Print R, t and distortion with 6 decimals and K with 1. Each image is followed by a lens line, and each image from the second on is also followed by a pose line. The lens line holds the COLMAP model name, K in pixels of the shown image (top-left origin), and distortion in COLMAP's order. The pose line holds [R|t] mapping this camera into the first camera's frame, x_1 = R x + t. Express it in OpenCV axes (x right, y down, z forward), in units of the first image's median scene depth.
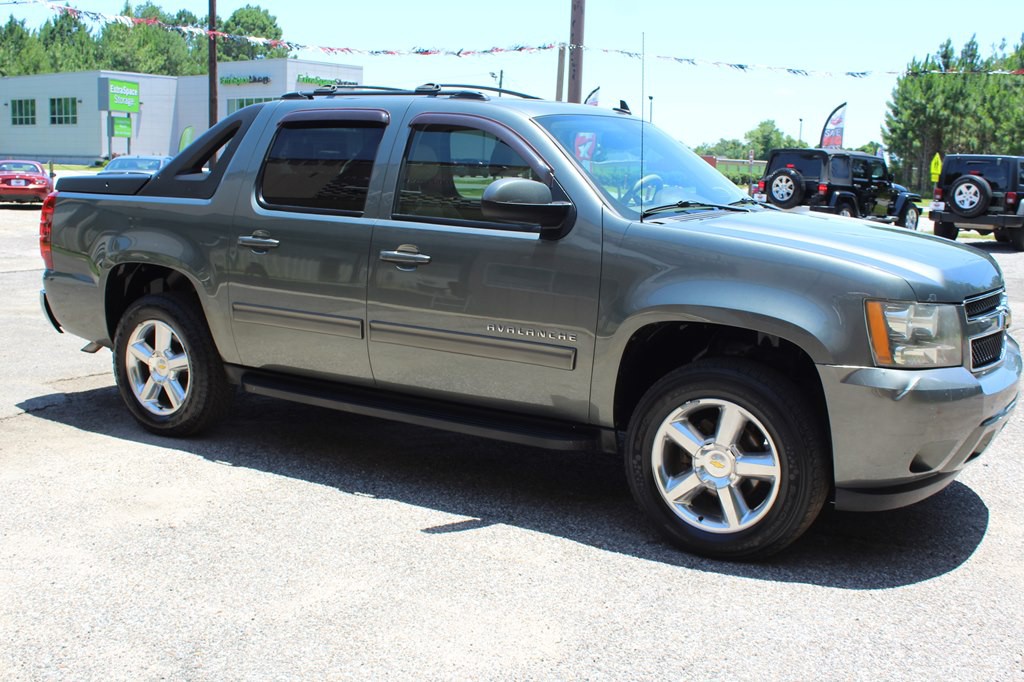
lens RADIAL K [[1118.7, 0, 467.4], [0, 1118.7, 379.1], [0, 0, 1]] dist [-0.086850, 0.000000]
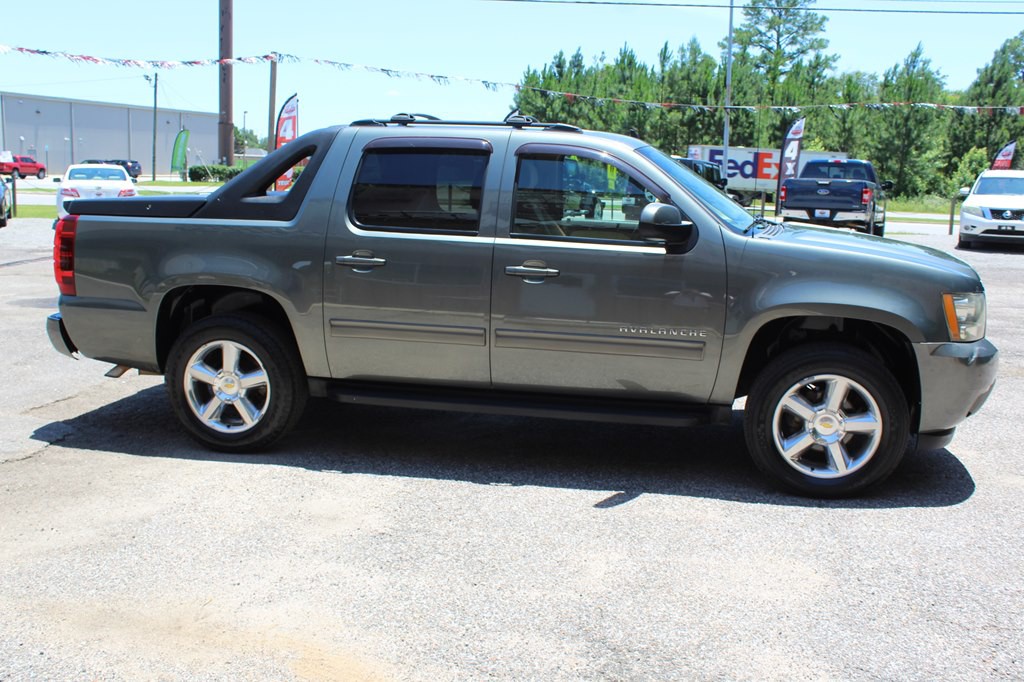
lens RADIAL K [[1056.8, 0, 504.7], [0, 1056.8, 391.1], [0, 0, 1]] dist [-0.090396, 0.000000]
pose [[0.923049, -0.080767, 0.376107, -0.481896], [0.071100, 0.996685, 0.039538, -0.031346], [-0.378054, -0.009754, 0.925732, 0.017075]]
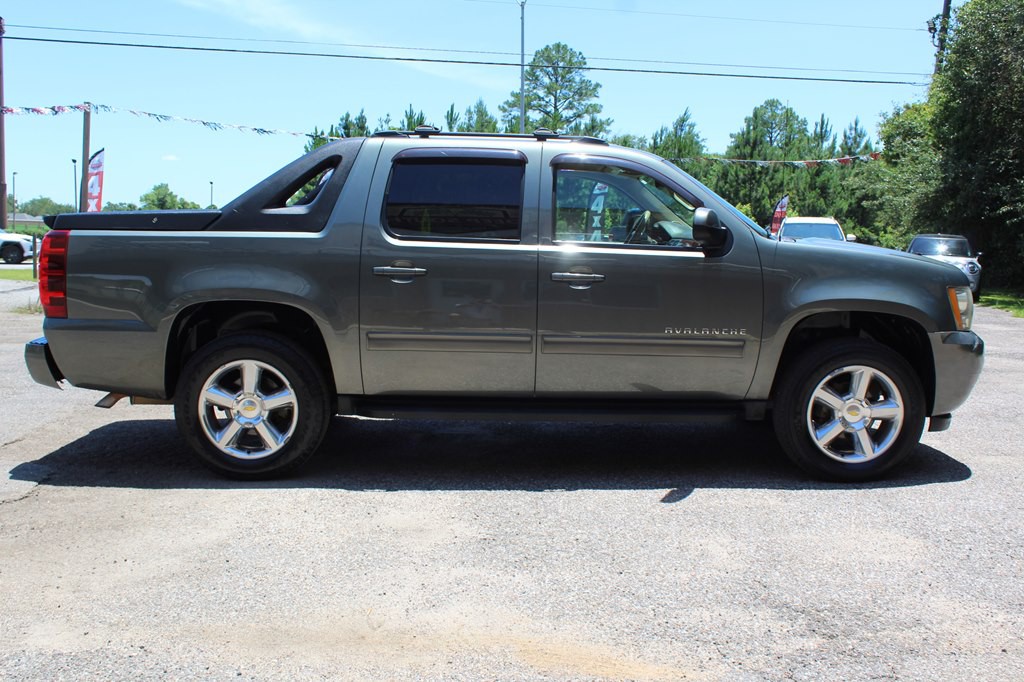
lens RADIAL K [[1056.8, 0, 530.6], [0, 1056.8, 365.8], [0, 0, 1]] dist [-0.090396, 0.000000]
pose [[0.800948, -0.079988, 0.593367, -0.731330], [0.115128, 0.993117, -0.021528, -0.000521], [-0.587561, 0.085556, 0.804644, 0.154402]]
